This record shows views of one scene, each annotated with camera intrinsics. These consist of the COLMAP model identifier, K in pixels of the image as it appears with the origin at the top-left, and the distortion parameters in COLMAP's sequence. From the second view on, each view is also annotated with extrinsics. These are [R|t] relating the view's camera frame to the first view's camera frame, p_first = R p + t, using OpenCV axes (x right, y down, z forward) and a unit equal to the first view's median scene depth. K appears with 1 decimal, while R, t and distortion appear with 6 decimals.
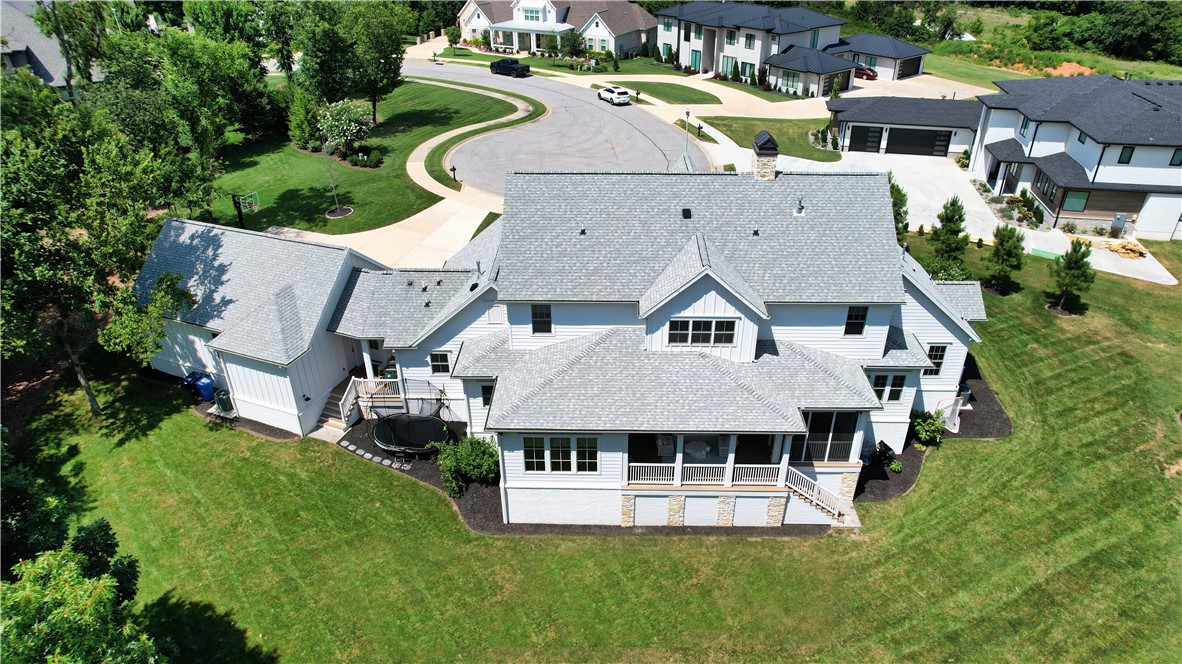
lens RADIAL K [[752.5, 0, 589.1], [0, 752.5, 321.8], [0, 0, 1]] dist [-0.051401, -0.000284]
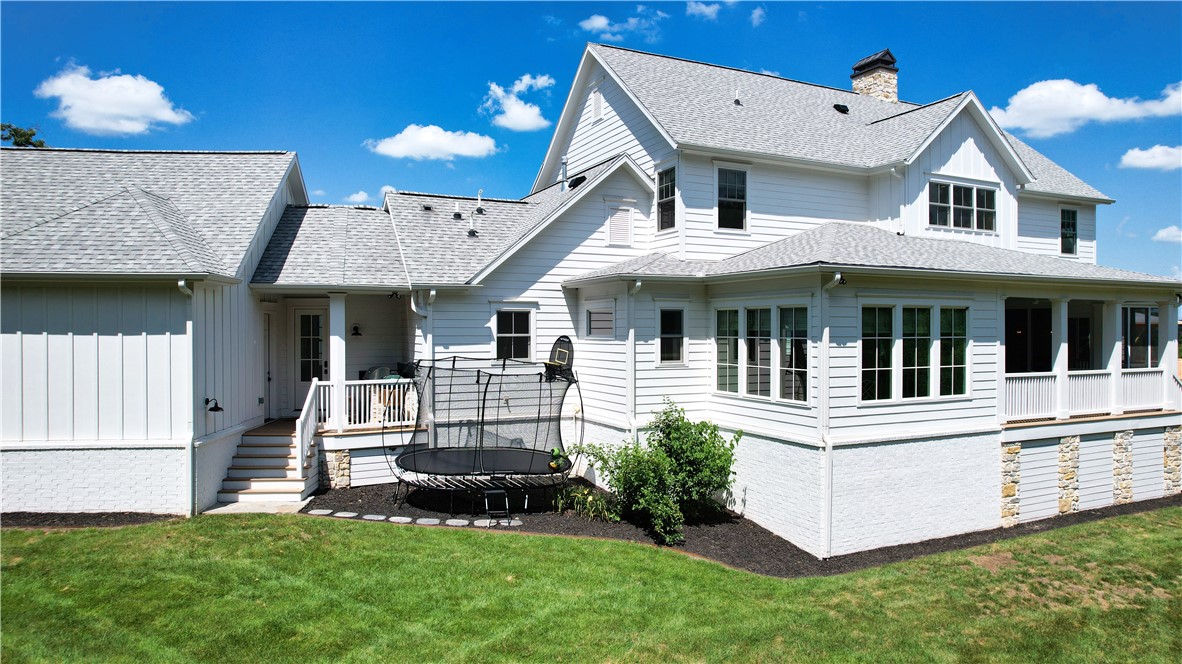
lens RADIAL K [[749.9, 0, 591.0], [0, 749.9, 332.0], [0, 0, 1]] dist [-0.058000, 0.037903]
pose [[0.889053, 0.007343, 0.457746, -0.426961], [0.219354, 0.870792, -0.440006, 0.317168], [-0.401832, 0.491597, 0.772569, 0.677045]]
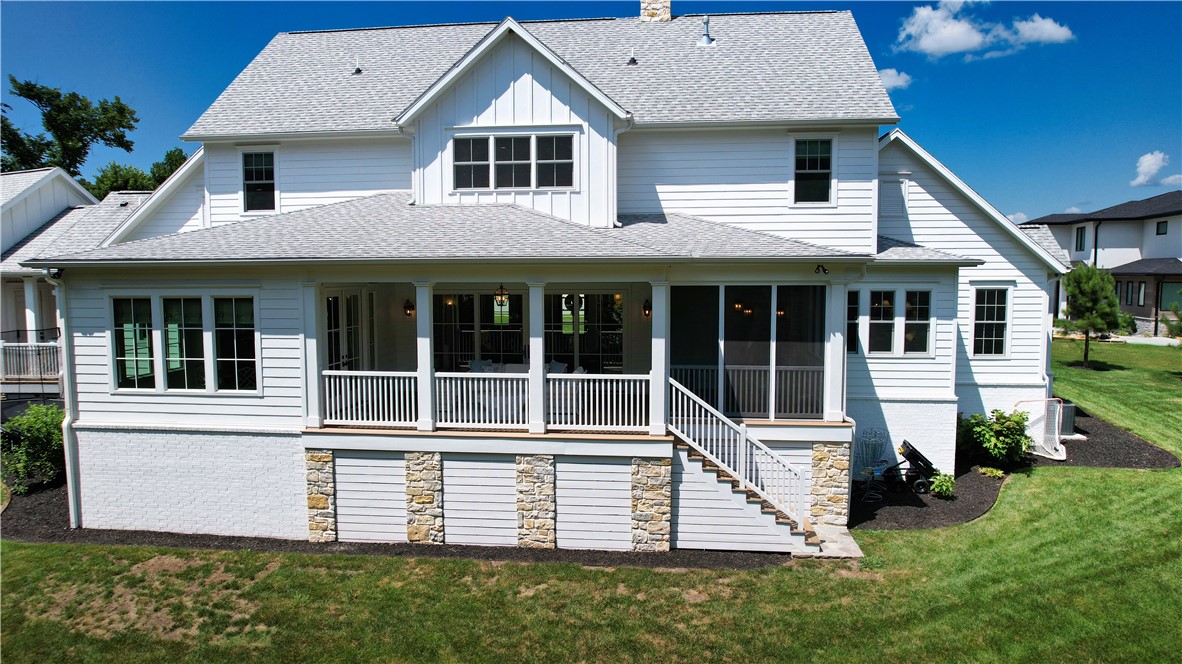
lens RADIAL K [[749.9, 0, 591.0], [0, 749.9, 332.0], [0, 0, 1]] dist [-0.058000, 0.037903]
pose [[0.997167, 0.011519, -0.074329, 0.243359], [-0.041939, 0.905479, -0.422313, 0.342190], [0.062438, 0.424234, 0.903397, 0.565745]]
